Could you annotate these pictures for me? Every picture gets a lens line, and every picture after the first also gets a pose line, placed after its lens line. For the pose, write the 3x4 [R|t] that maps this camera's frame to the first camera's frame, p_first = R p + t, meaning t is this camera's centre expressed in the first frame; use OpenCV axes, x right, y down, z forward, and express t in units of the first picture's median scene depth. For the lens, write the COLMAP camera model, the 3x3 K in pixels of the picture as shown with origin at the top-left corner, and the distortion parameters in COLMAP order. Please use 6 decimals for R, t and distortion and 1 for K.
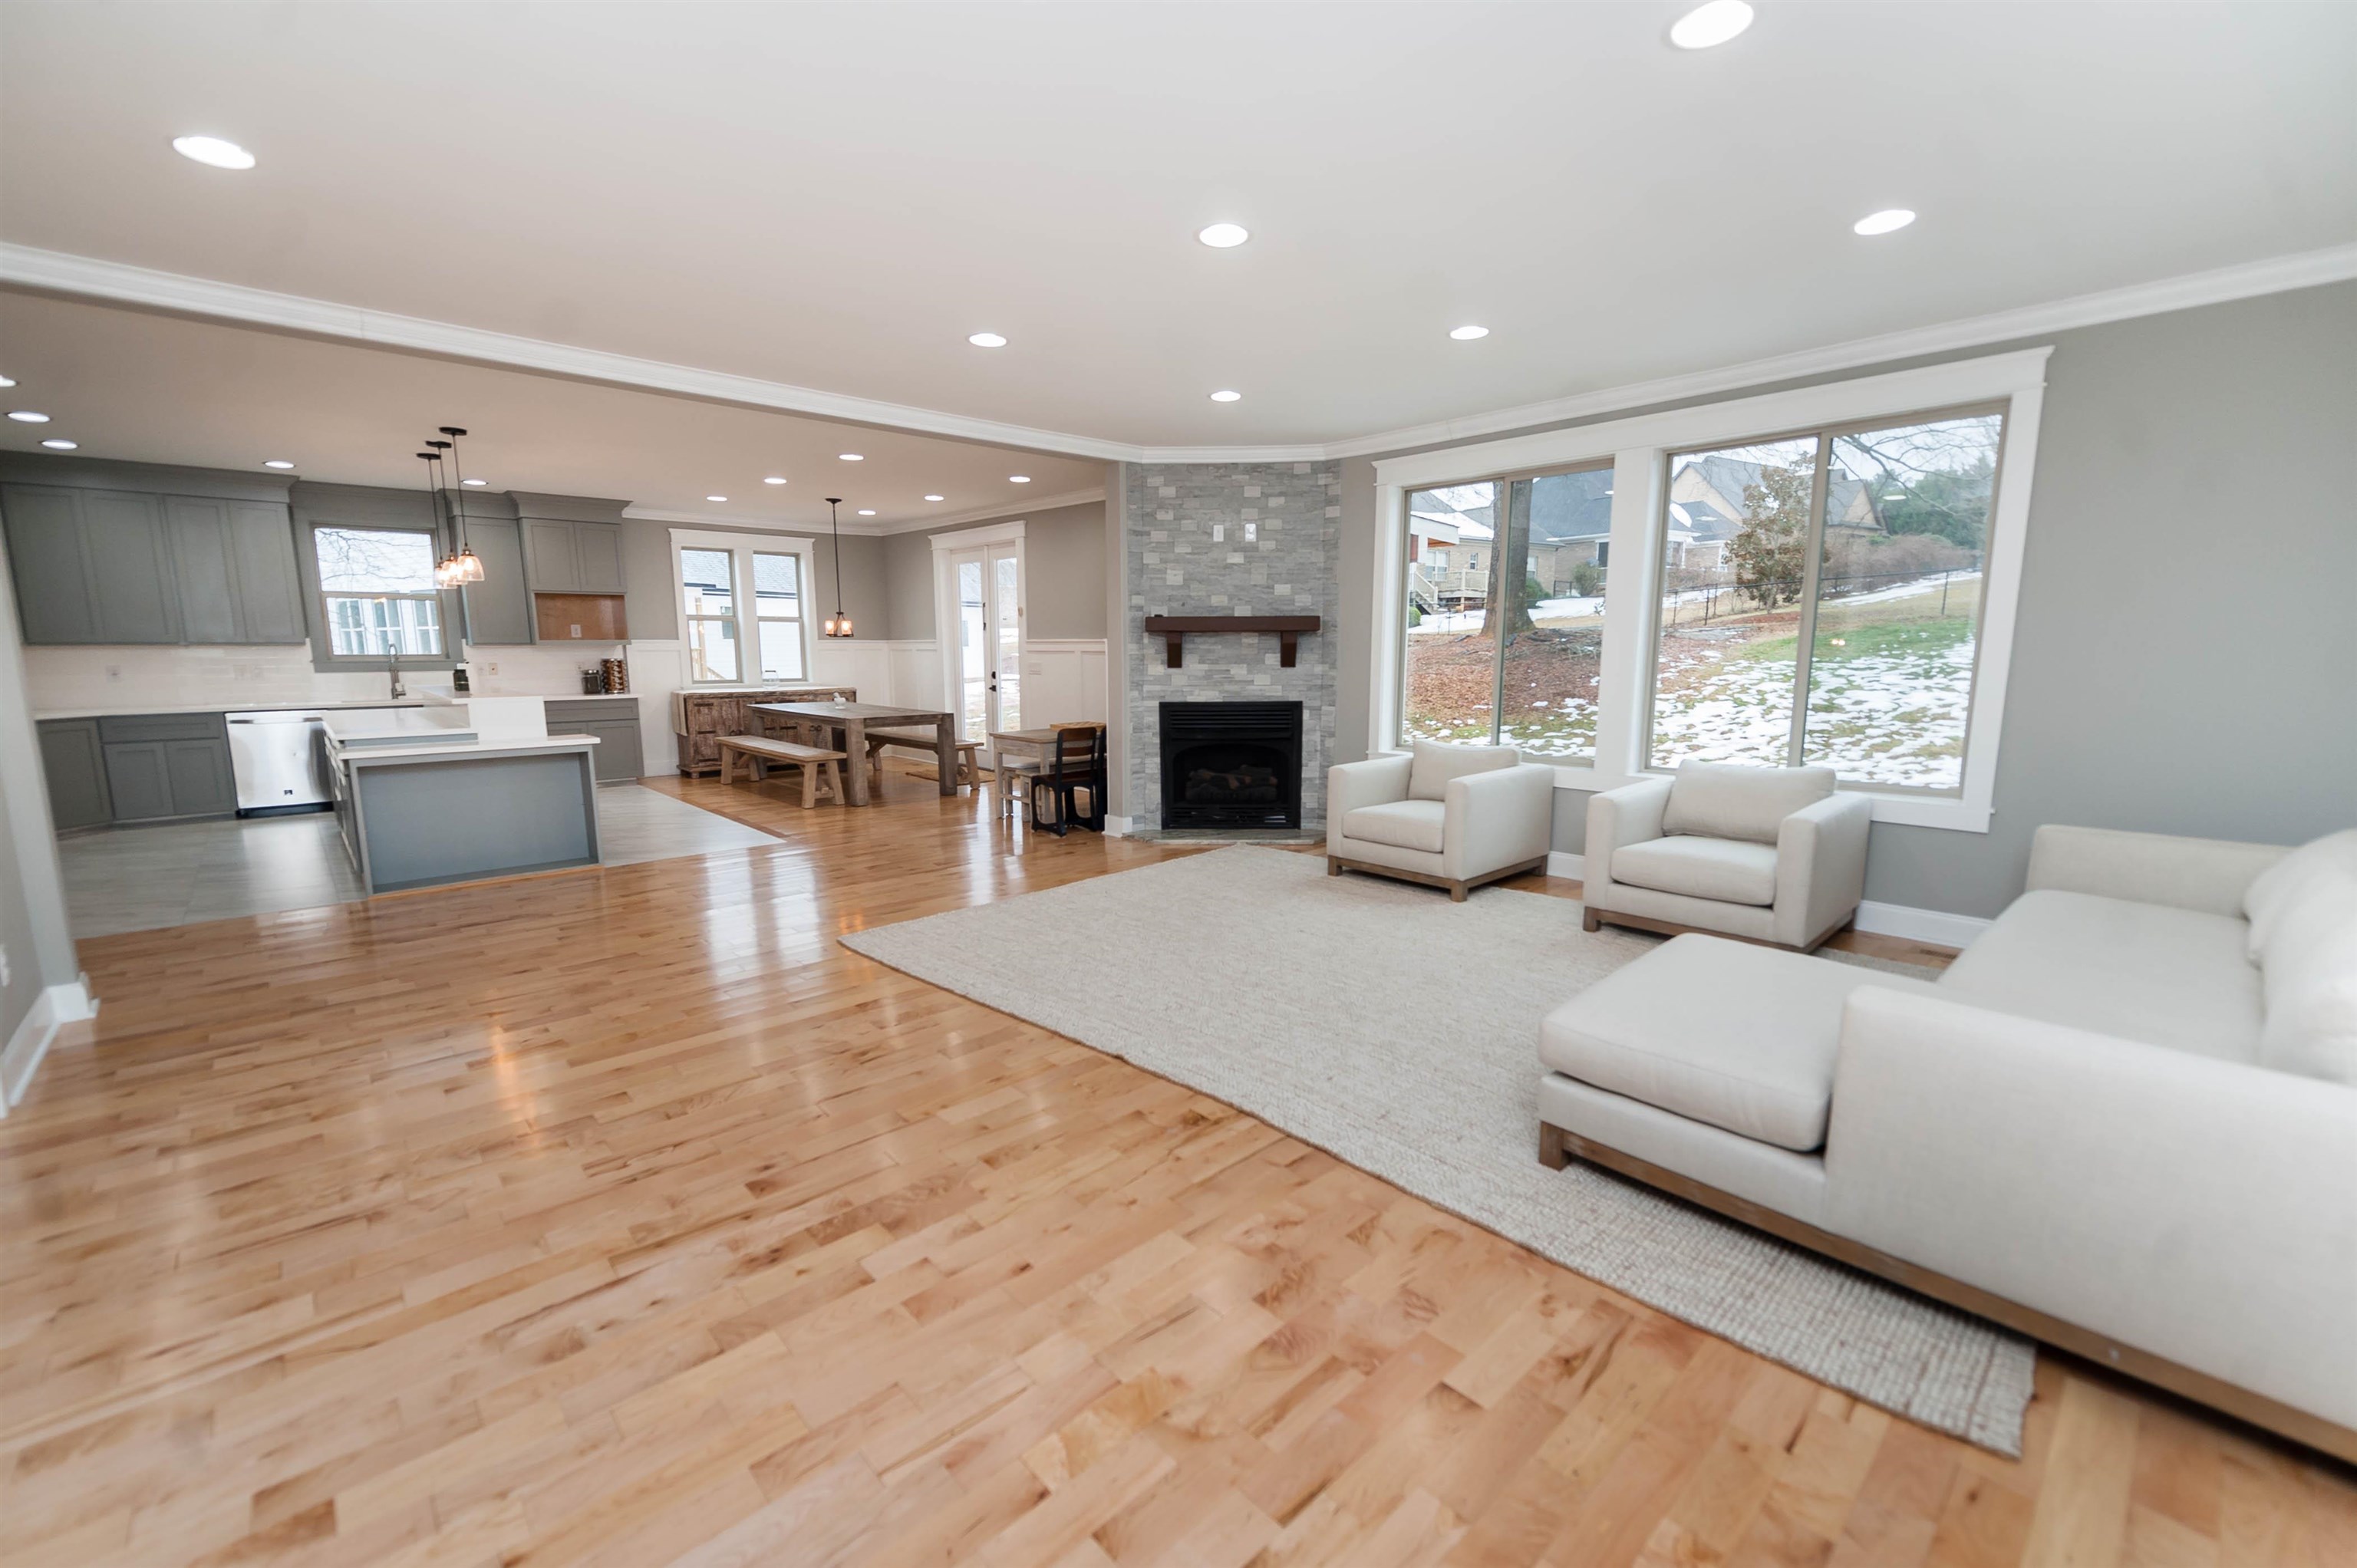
lens RADIAL K [[977.1, 0, 1170.9], [0, 977.1, 779.6], [0, 0, 1]] dist [-0.004853, -0.000465]
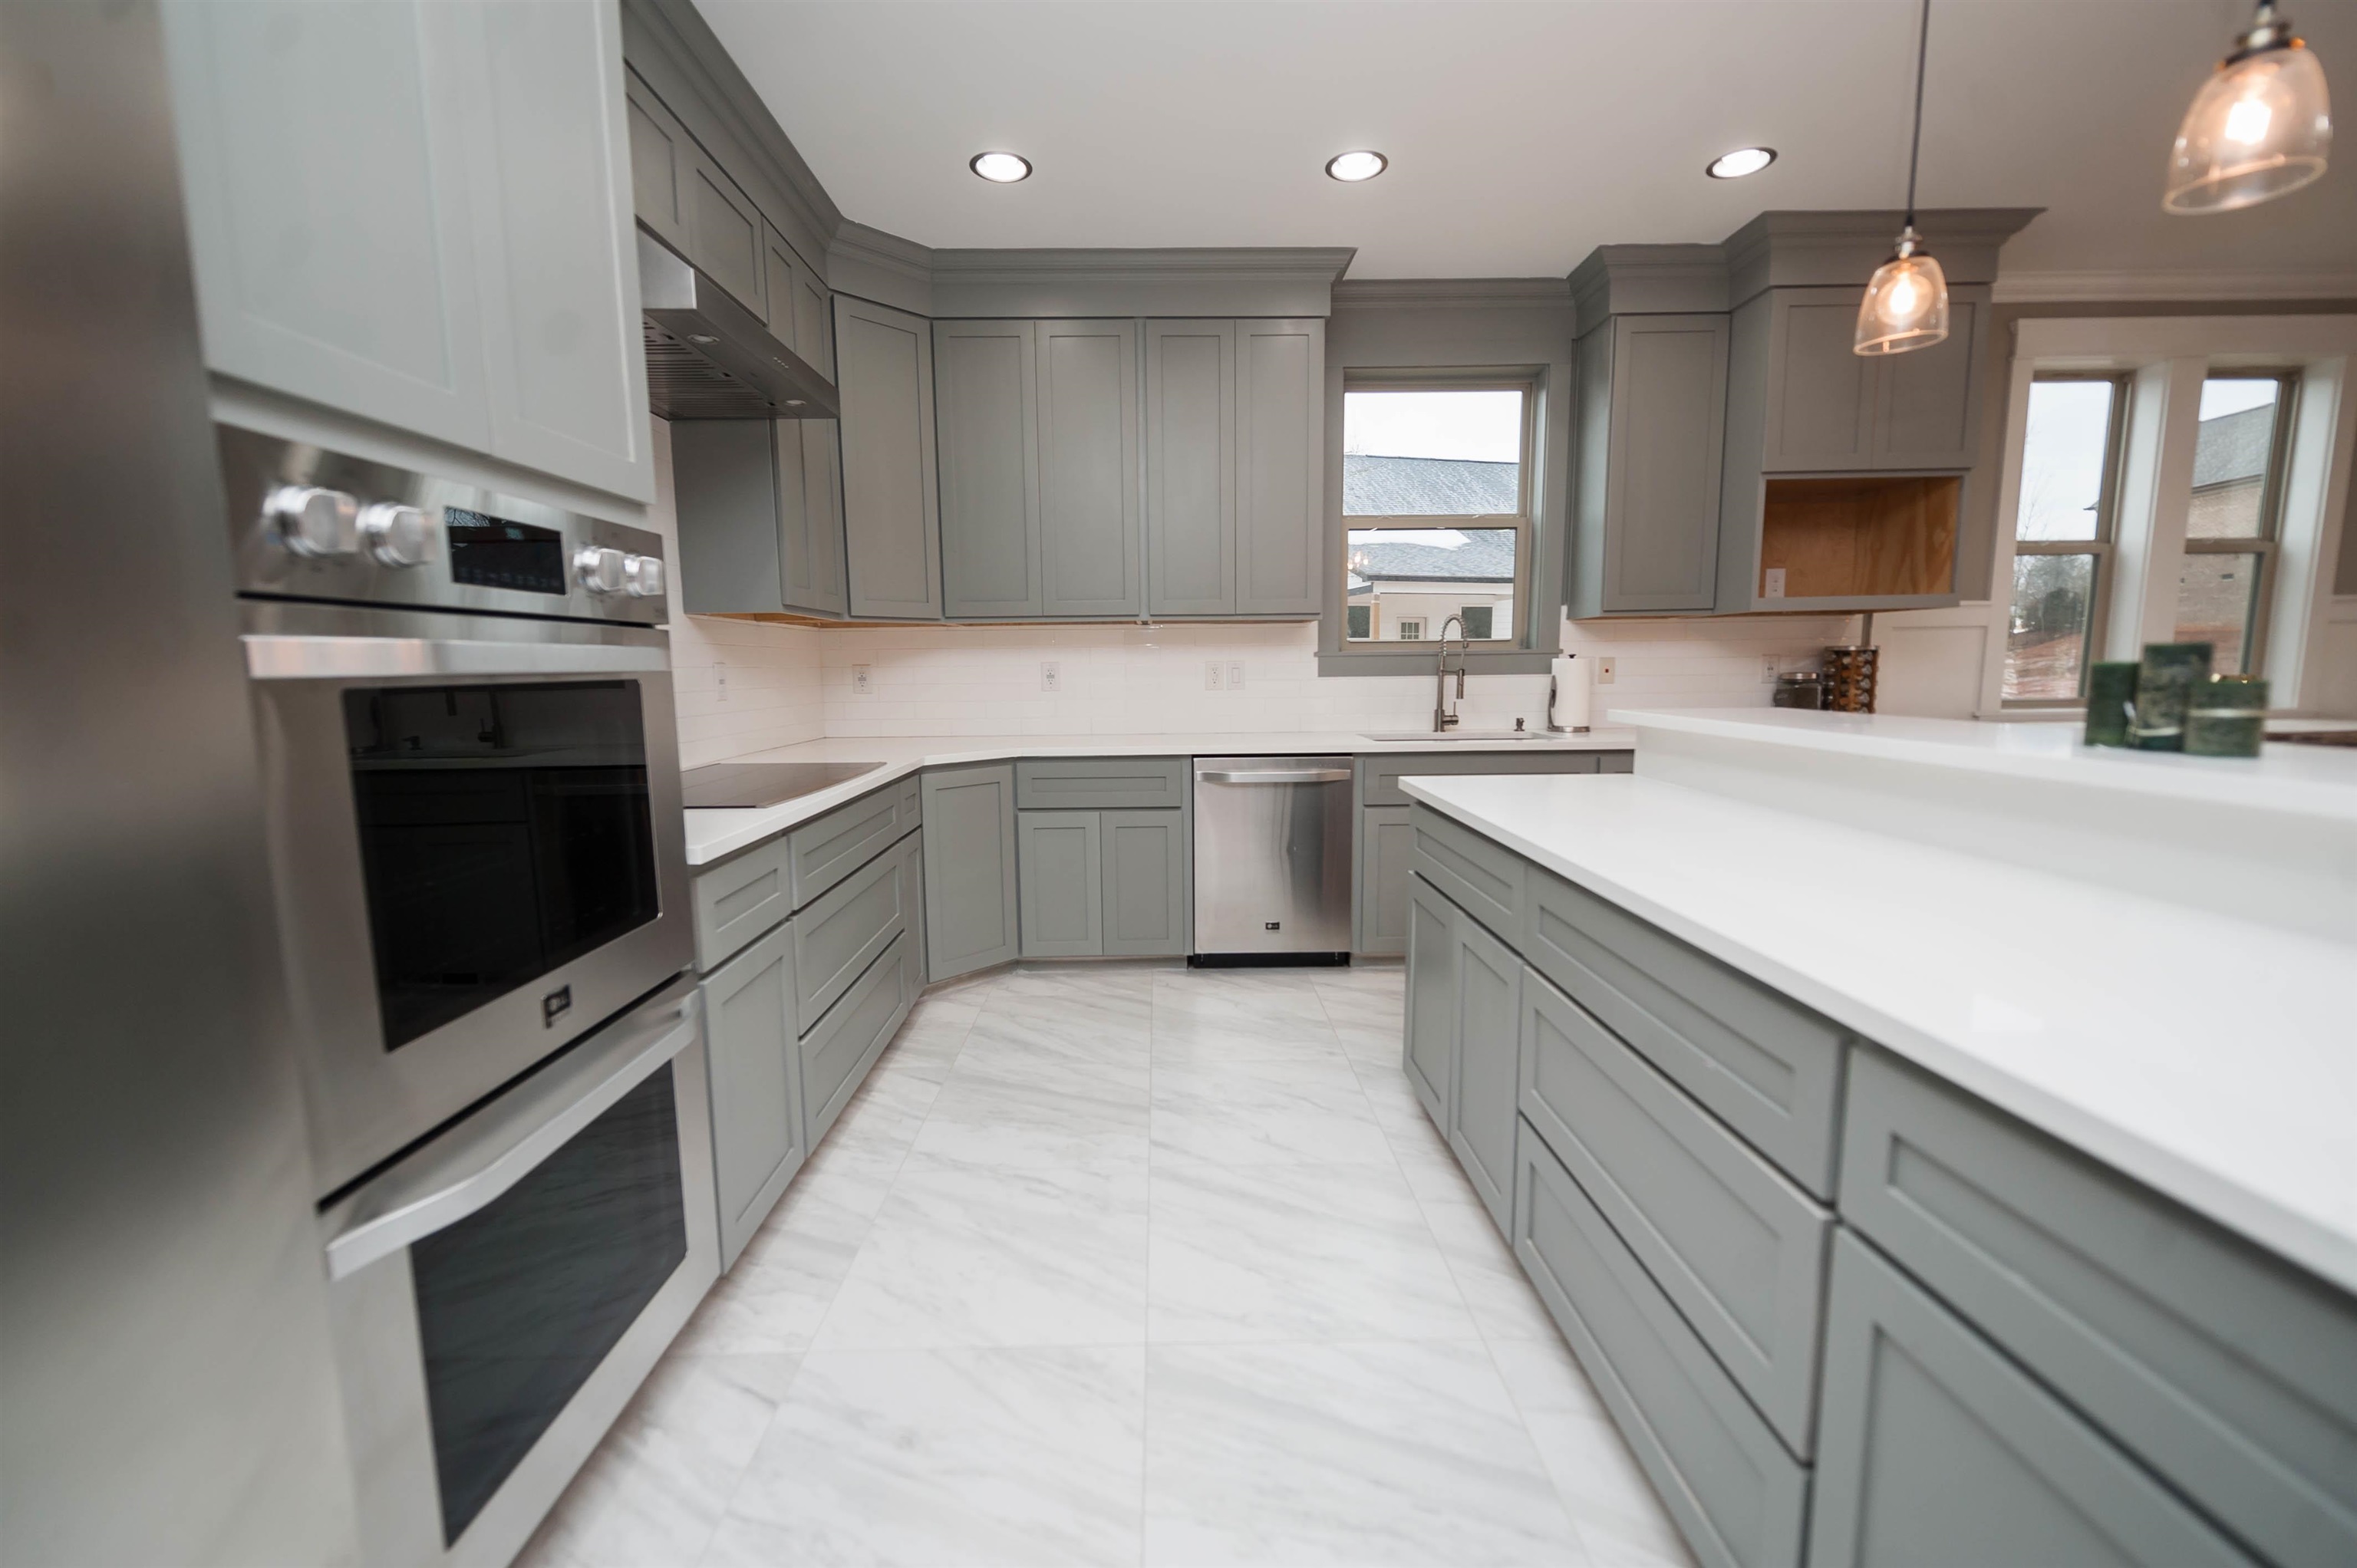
lens RADIAL K [[977.1, 0, 1179.0], [0, 977.1, 786.0], [0, 0, 1]] dist [-0.004853, -0.000465]
pose [[0.740231, 0.074375, -0.668227, -0.345419], [-0.077271, 0.996688, 0.025336, -0.034984], [0.667898, 0.032880, 0.743526, 0.336233]]
